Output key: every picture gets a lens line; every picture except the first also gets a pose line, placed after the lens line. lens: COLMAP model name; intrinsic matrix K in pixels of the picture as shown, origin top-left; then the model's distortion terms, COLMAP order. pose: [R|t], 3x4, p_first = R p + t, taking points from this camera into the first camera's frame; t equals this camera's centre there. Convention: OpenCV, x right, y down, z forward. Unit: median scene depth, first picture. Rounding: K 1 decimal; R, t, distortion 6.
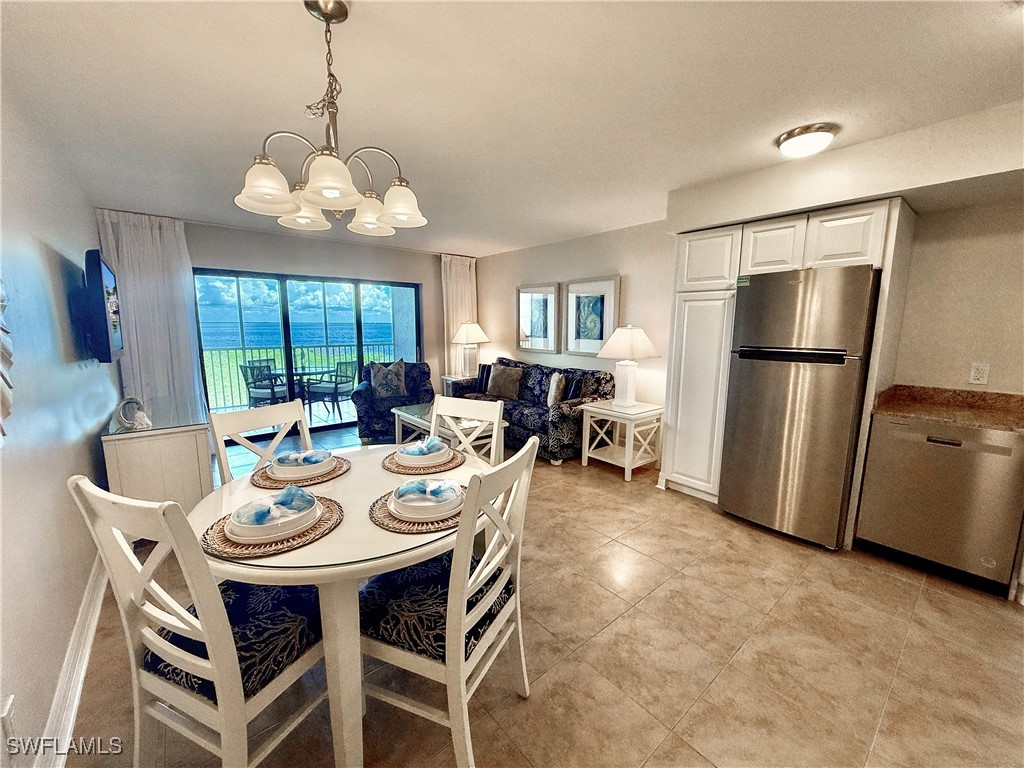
lens RADIAL K [[411.0, 0, 514.0], [0, 411.0, 384.3], [0, 0, 1]] dist [-0.000069, 0.000342]
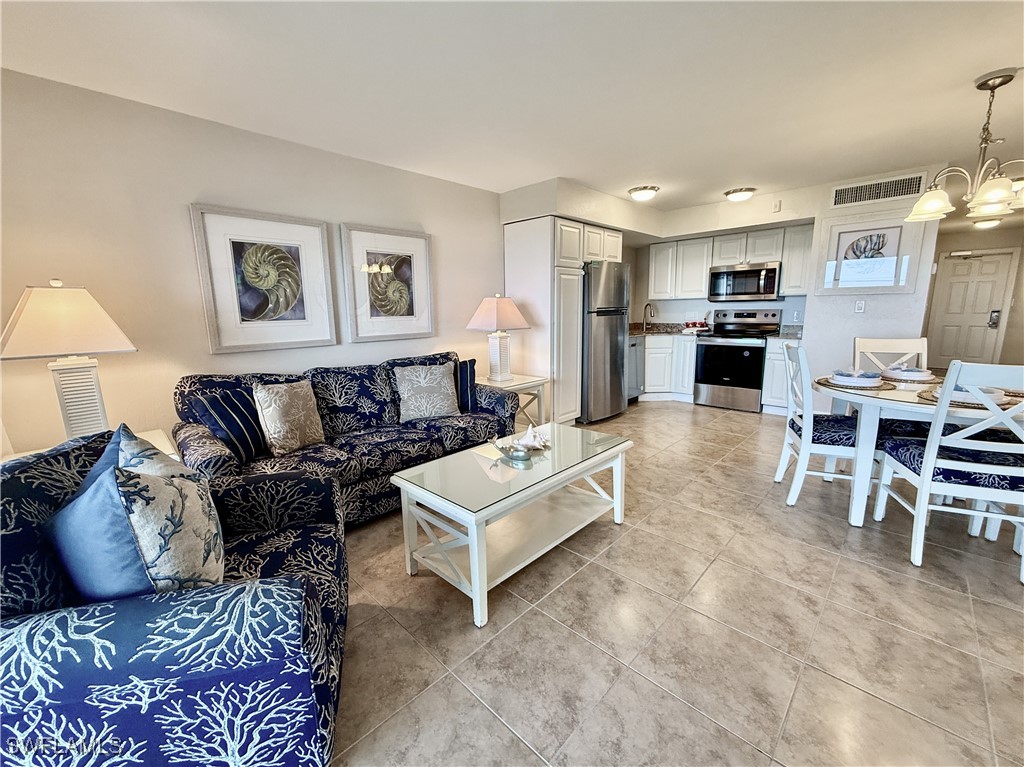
lens RADIAL K [[420.9, 0, 512.0], [0, 420.9, 383.5], [0, 0, 1]] dist [-0.000532, 0.000054]
pose [[-0.109548, -0.177312, 0.978039, -0.860469], [0.161513, 0.967708, 0.193530, -0.156651], [-0.980771, 0.179167, -0.077372, 1.317239]]
